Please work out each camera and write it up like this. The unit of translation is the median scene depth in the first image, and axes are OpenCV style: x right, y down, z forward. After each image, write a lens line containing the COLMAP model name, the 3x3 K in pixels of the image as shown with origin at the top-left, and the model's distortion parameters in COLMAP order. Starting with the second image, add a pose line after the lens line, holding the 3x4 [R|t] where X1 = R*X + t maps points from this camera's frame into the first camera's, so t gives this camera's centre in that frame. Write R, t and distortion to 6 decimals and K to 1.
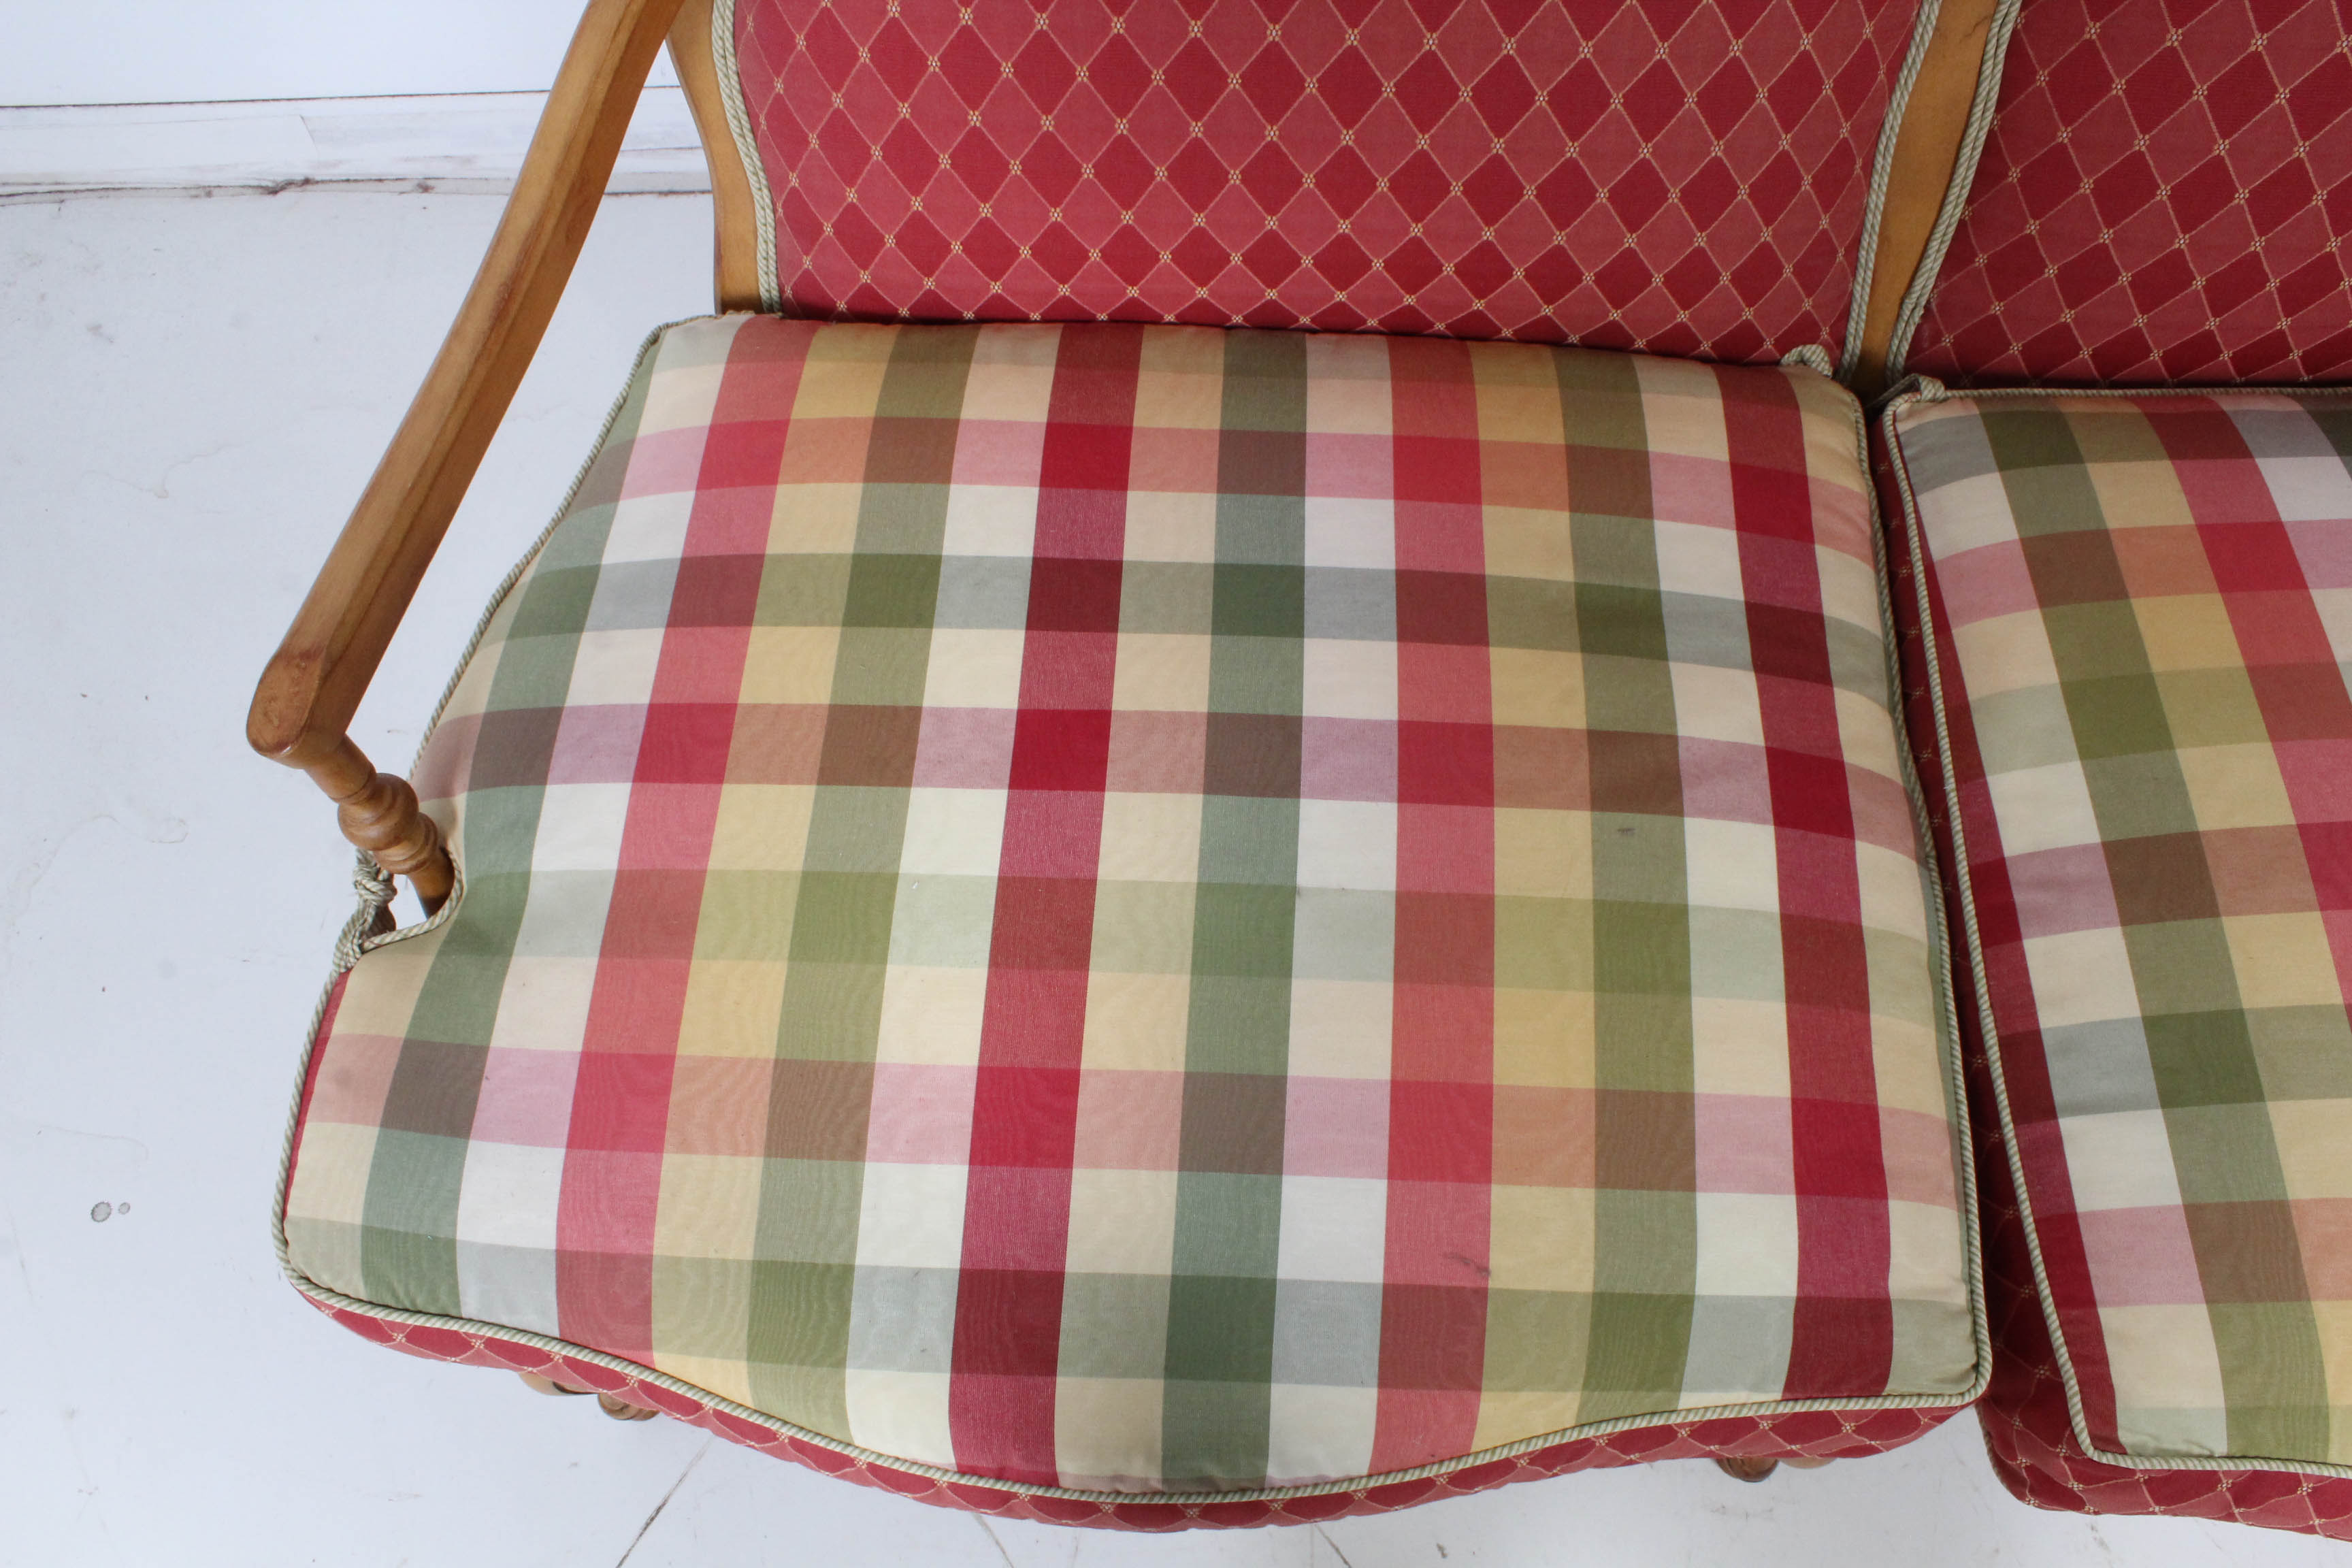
lens RADIAL K [[1949.3, 0, 1182.0], [0, 1949.3, 800.4], [0, 0, 1]] dist [-0.162382, 0.134794]
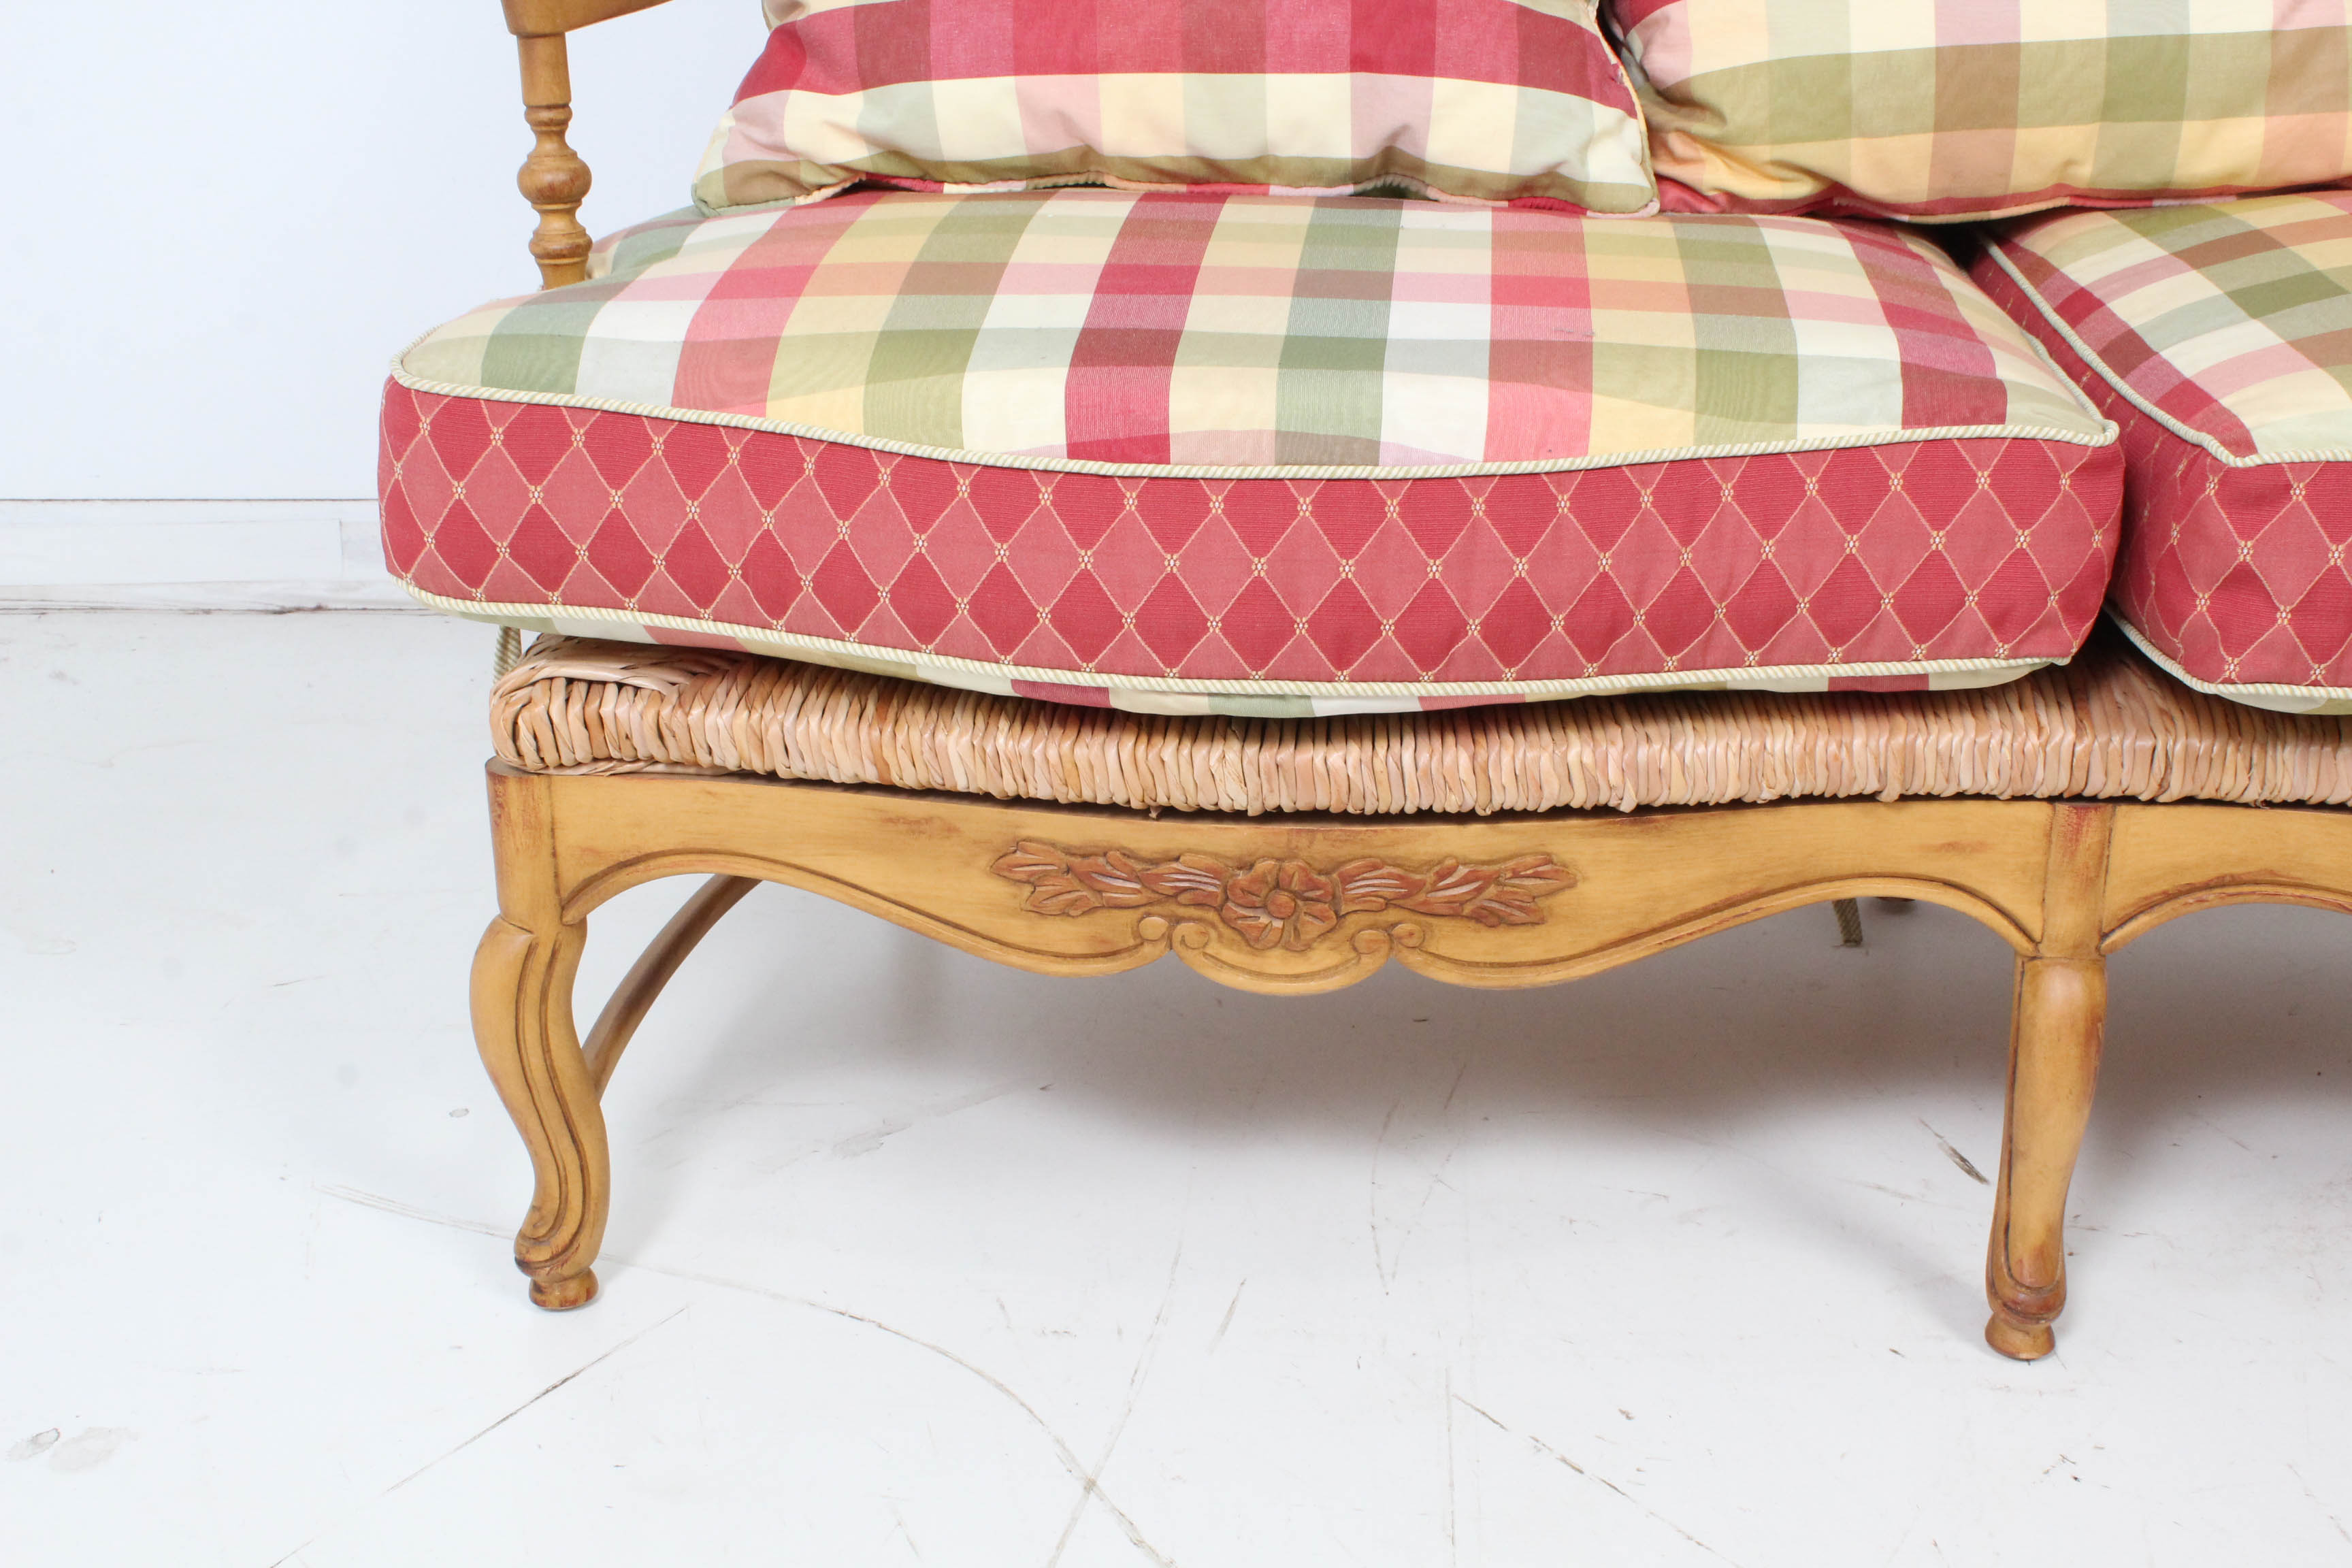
lens RADIAL K [[3003.7, 0, 1187.9], [0, 3003.7, 790.8], [0, 0, 1]] dist [-0.061648, 0.000000]
pose [[0.999500, 0.018098, -0.025936, -0.009138], [-0.030812, 0.742093, -0.669589, 1.259923], [0.007129, 0.670053, 0.742279, -0.026917]]
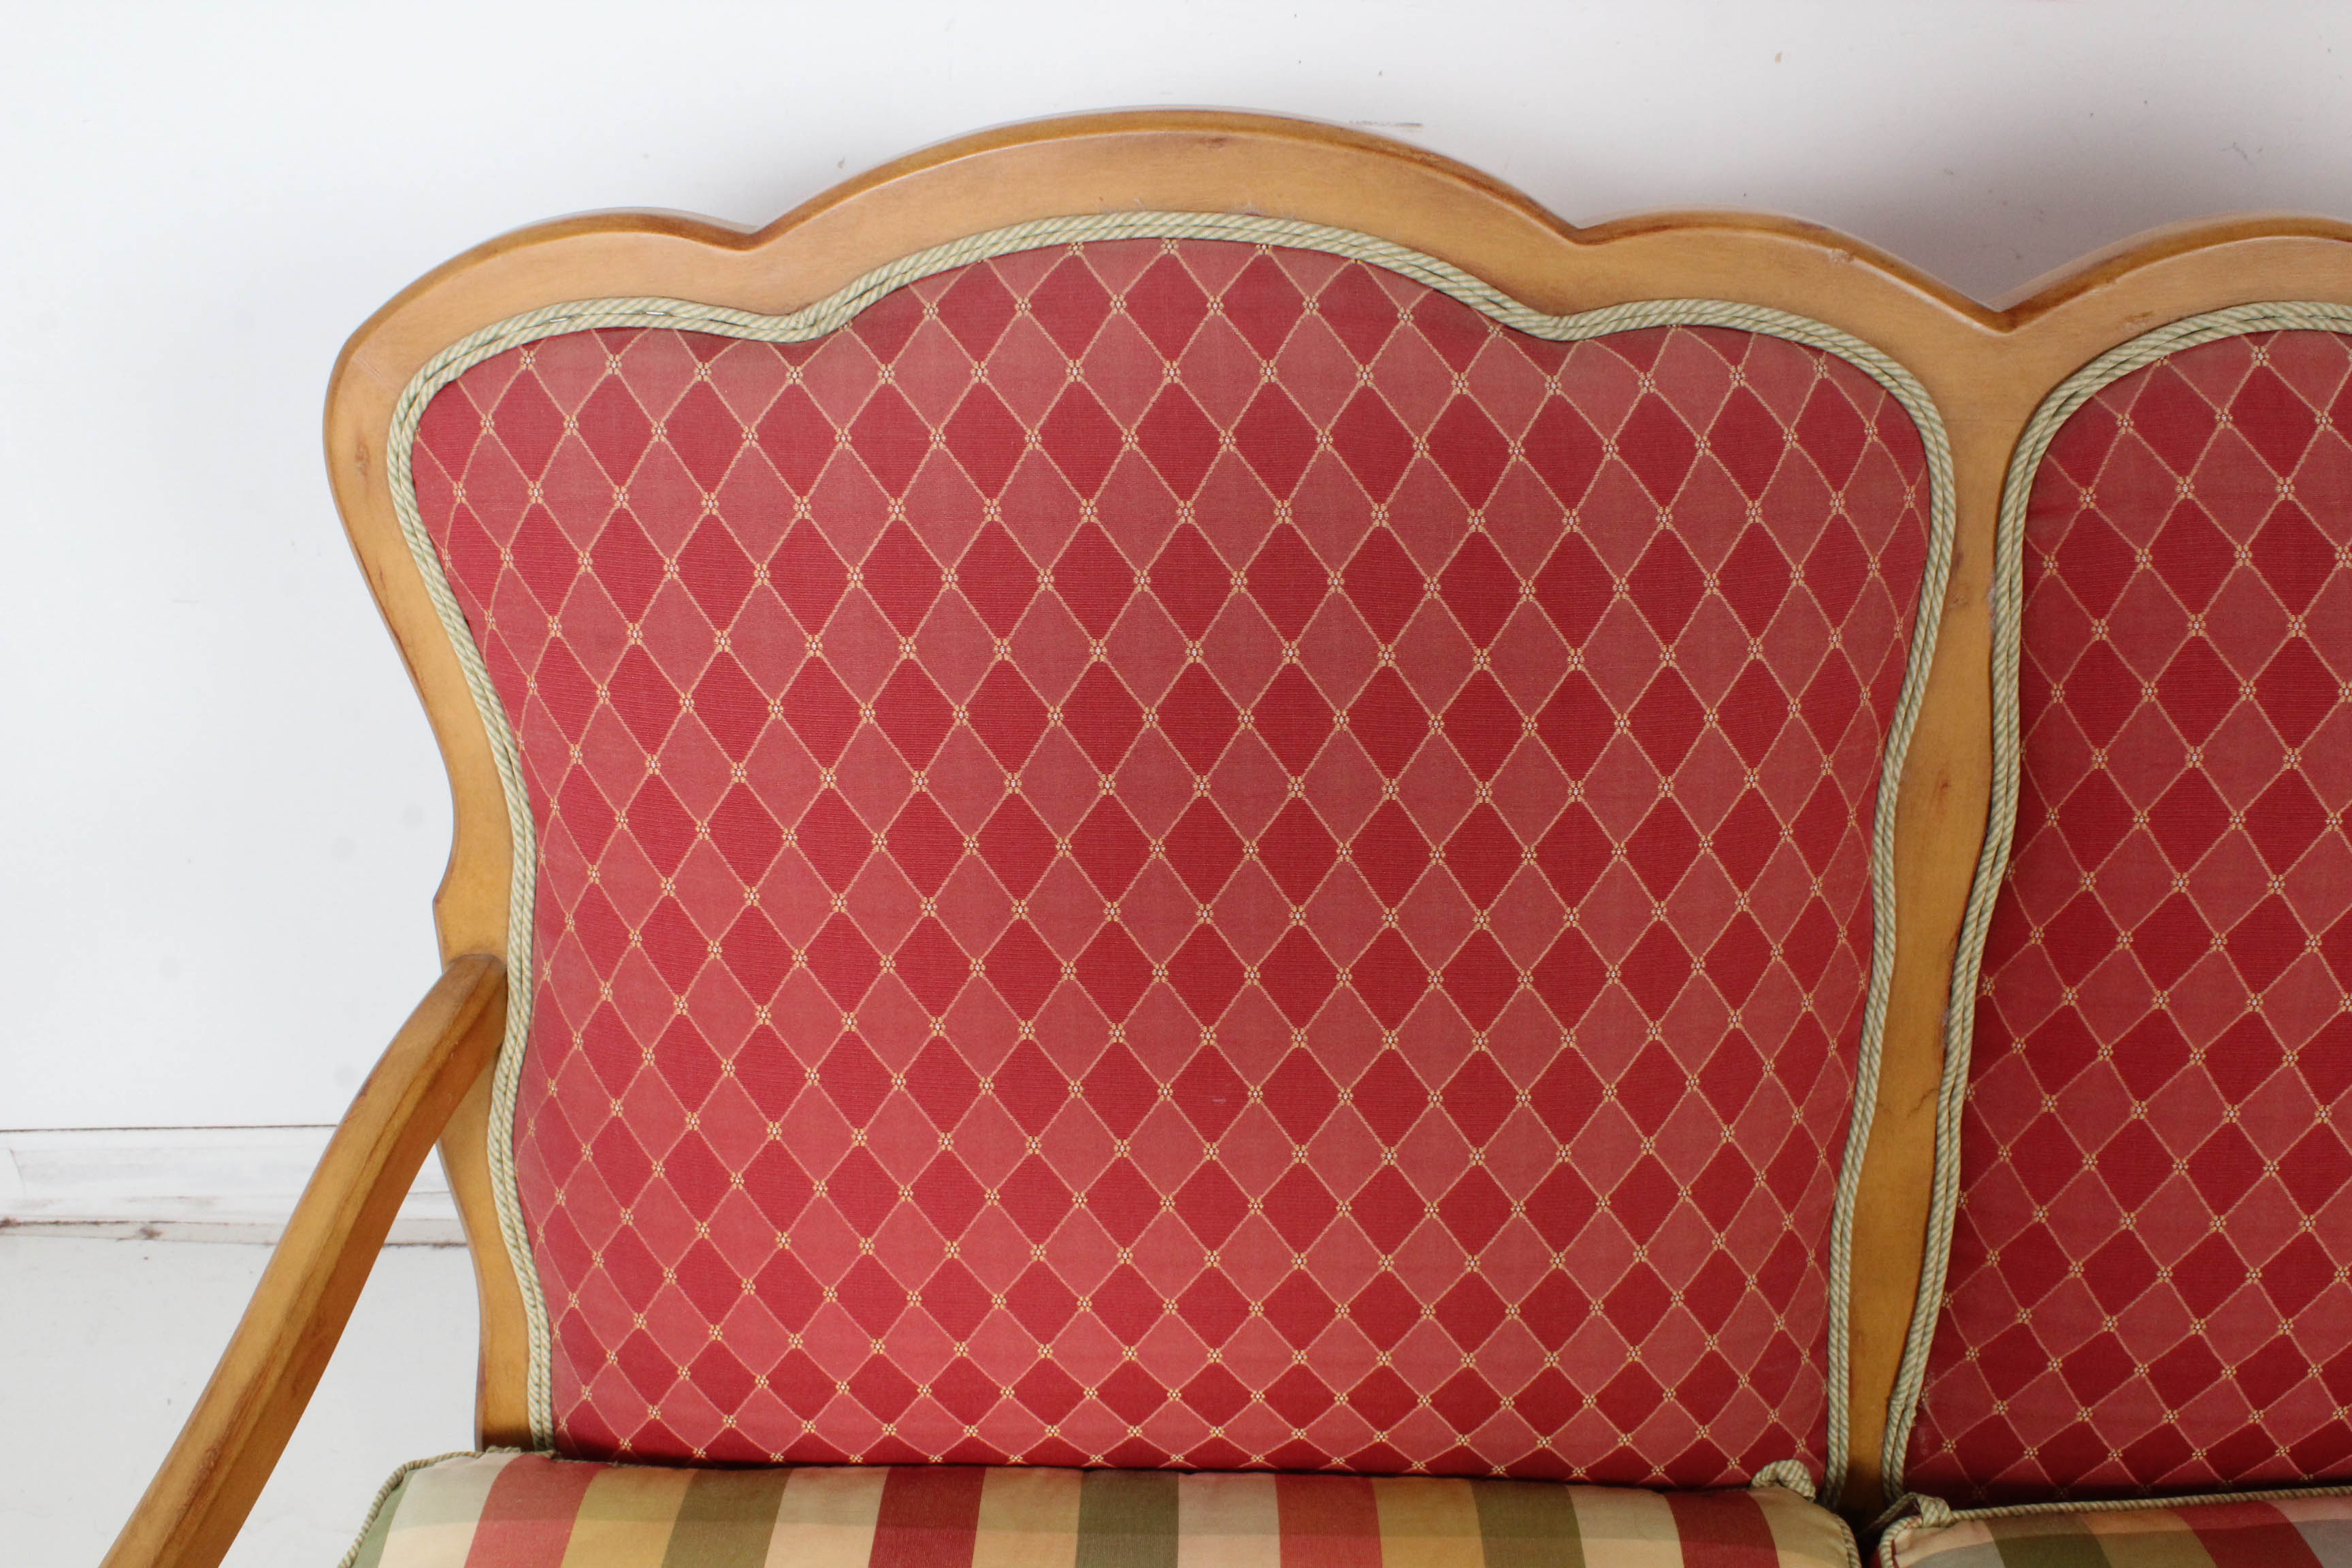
lens RADIAL K [[2435.2, 0, 1177.6], [0, 2435.2, 794.9], [0, 0, 1]] dist [-0.080281, 0.000000]
pose [[0.999455, -0.013404, 0.030153, 0.038951], [0.025094, 0.902126, -0.430743, -0.059737], [-0.021428, 0.431265, 0.901971, -0.081980]]
